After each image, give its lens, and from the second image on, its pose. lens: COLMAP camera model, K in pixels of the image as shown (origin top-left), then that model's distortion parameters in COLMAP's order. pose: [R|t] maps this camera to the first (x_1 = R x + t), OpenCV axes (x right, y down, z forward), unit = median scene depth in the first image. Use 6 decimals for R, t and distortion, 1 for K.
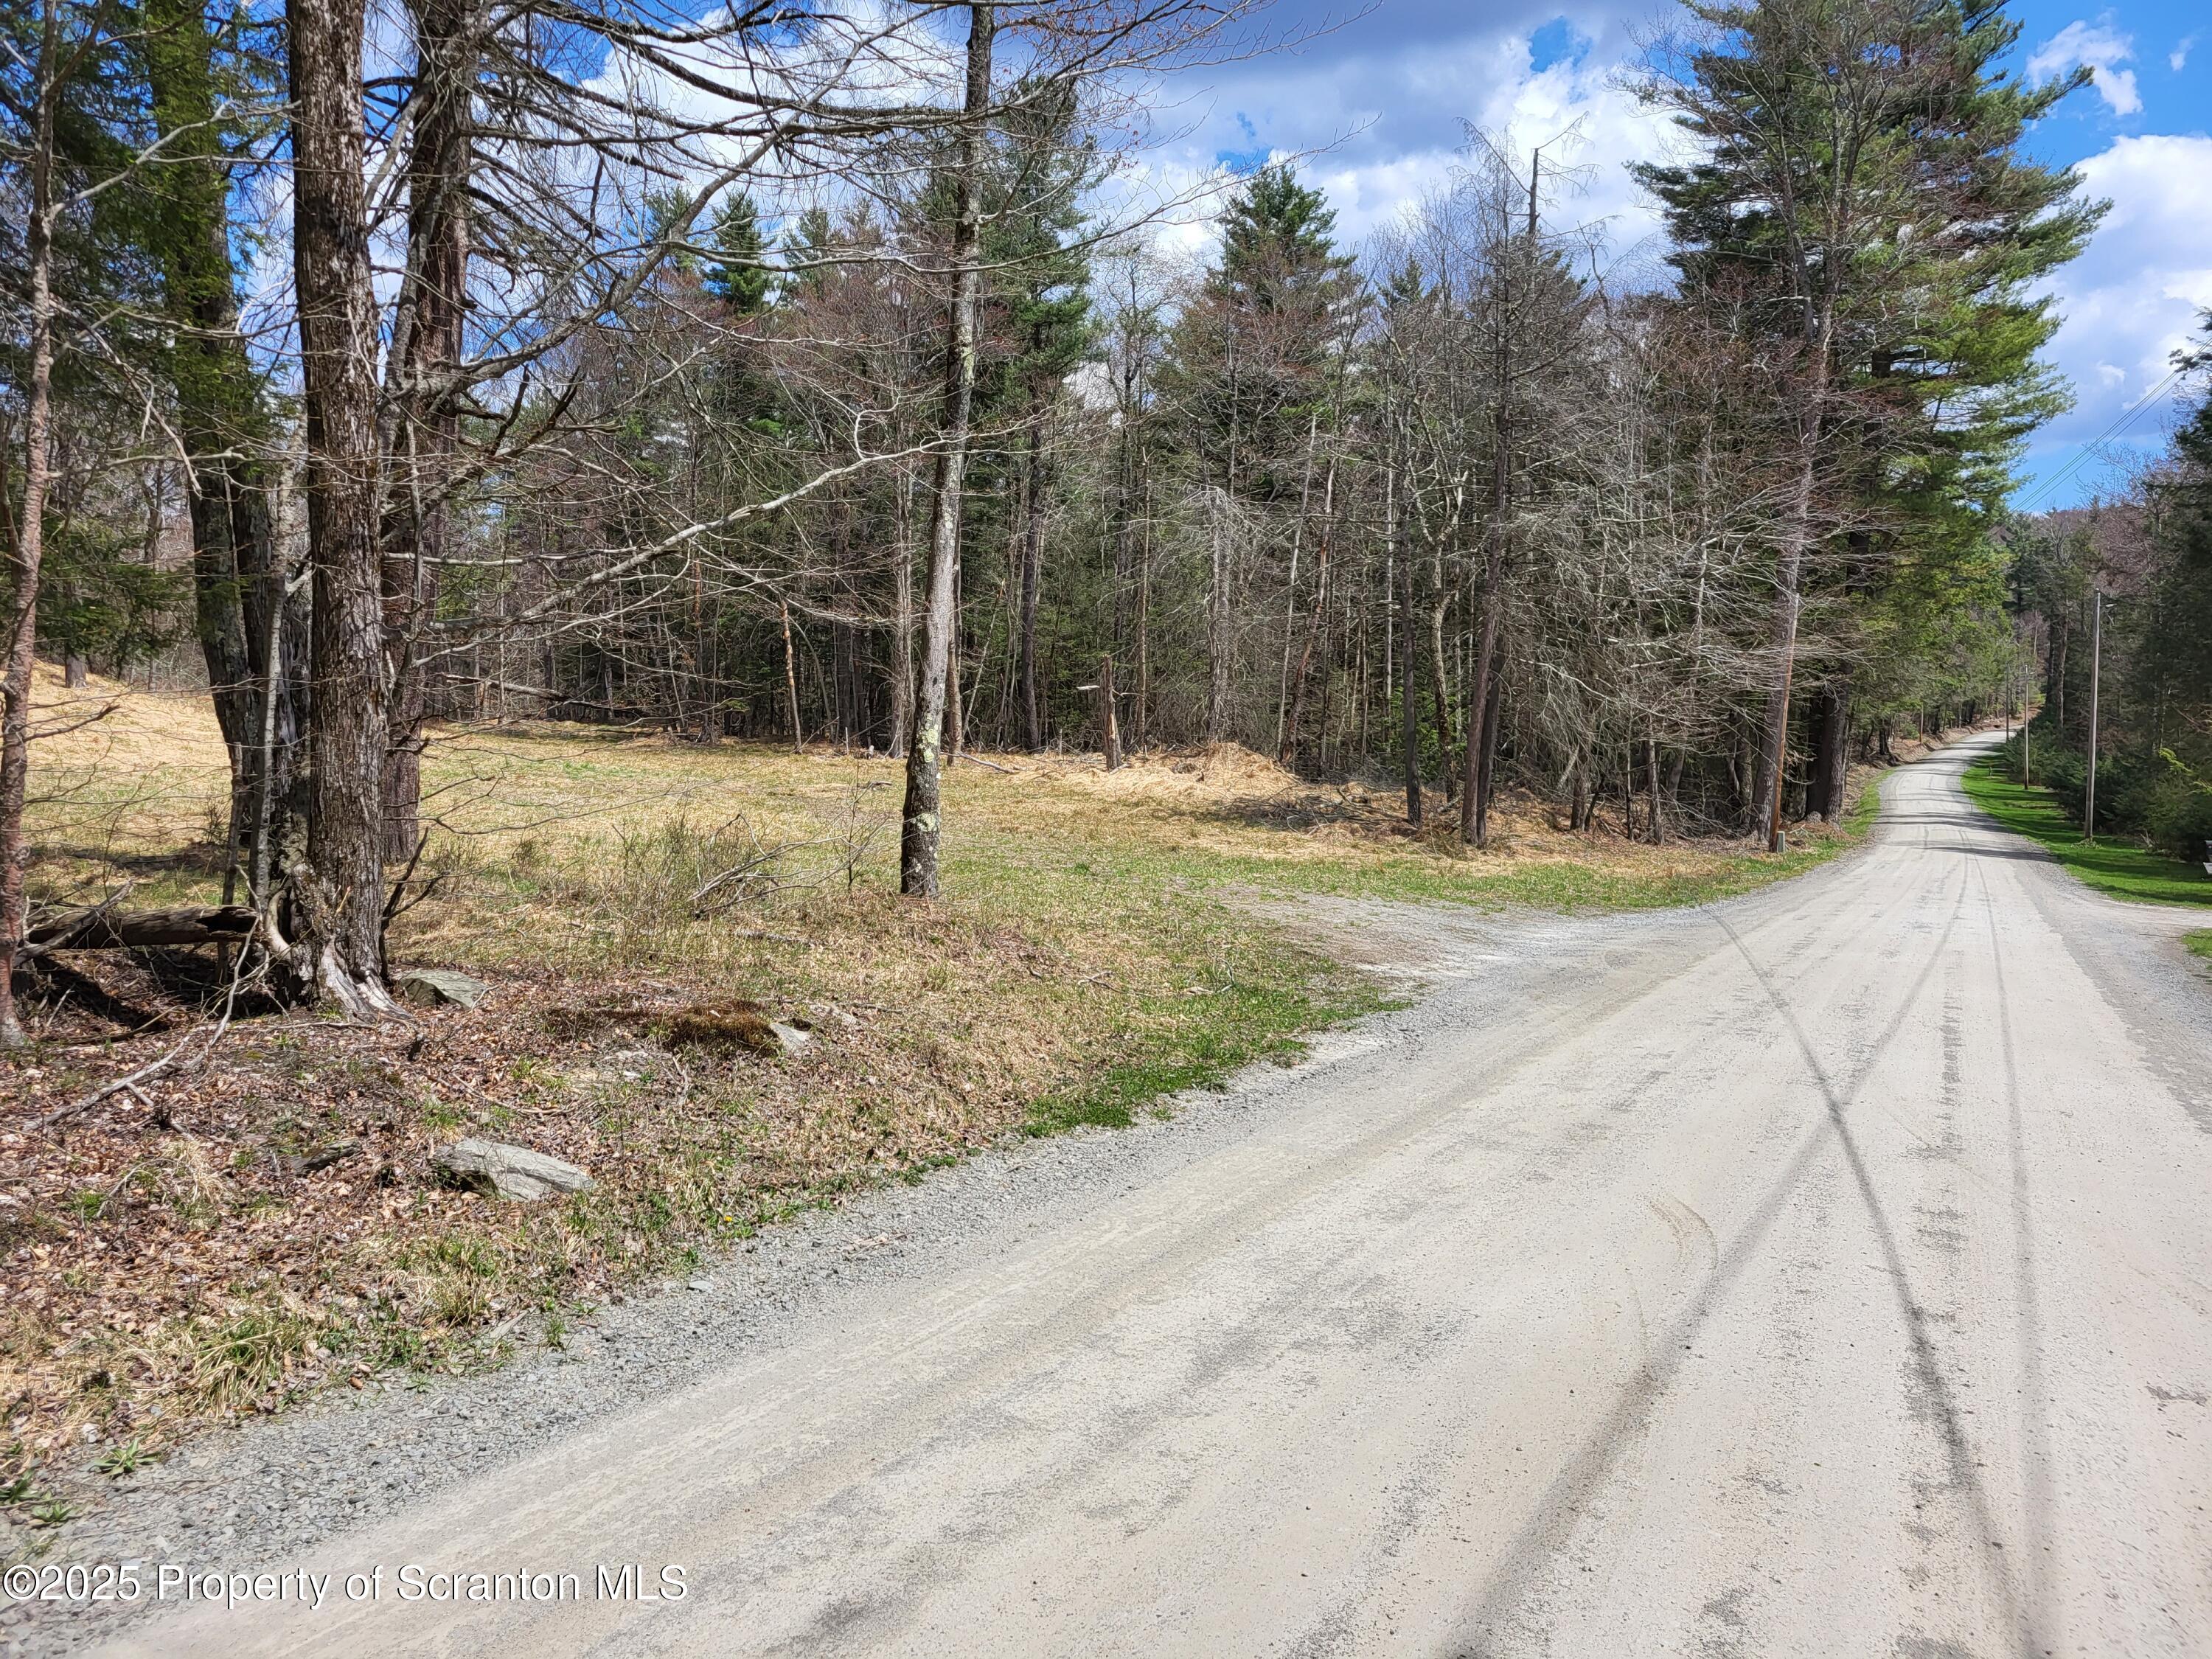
lens RADIAL K [[1743.4, 0, 1106.0], [0, 1743.4, 829.5], [0, 0, 1]] dist [0.050900, 0.010142]
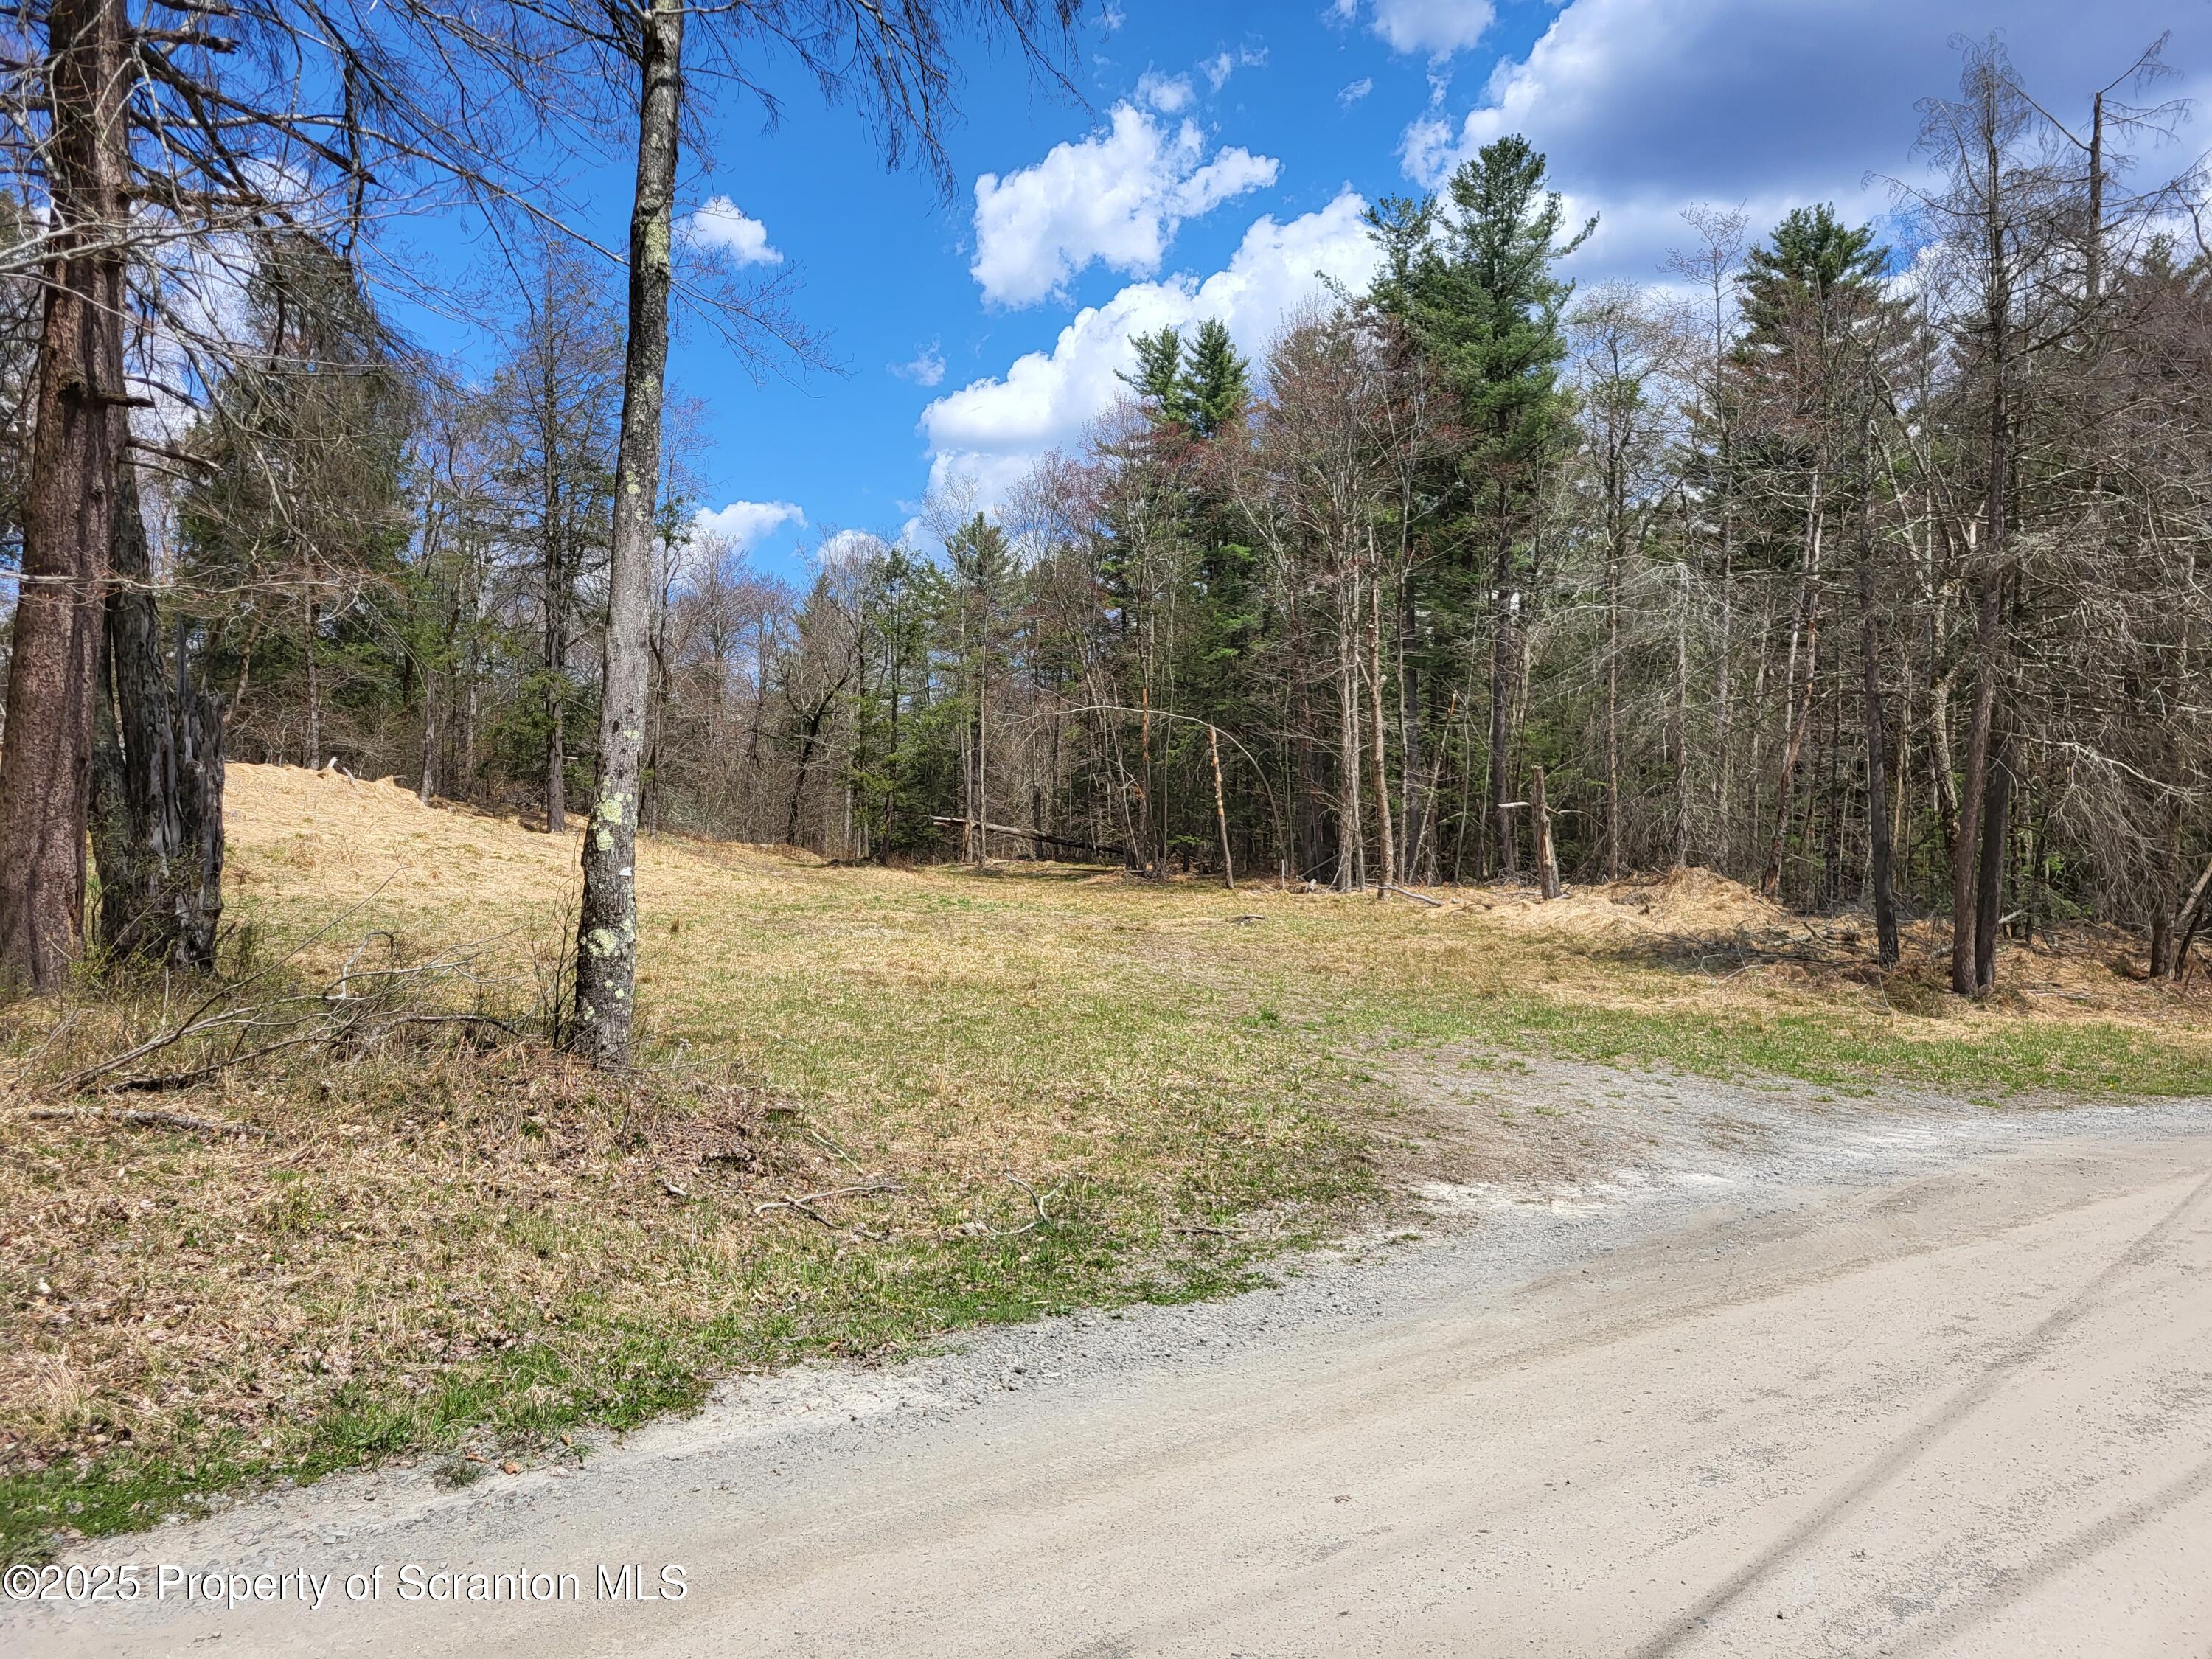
lens RADIAL K [[1743.4, 0, 1106.0], [0, 1743.4, 829.5], [0, 0, 1]] dist [0.050900, 0.010142]
pose [[0.940379, -0.021736, -0.339434, 0.087422], [-0.006627, 0.996596, -0.082176, 0.001793], [0.340065, 0.079526, 0.937033, 0.133095]]
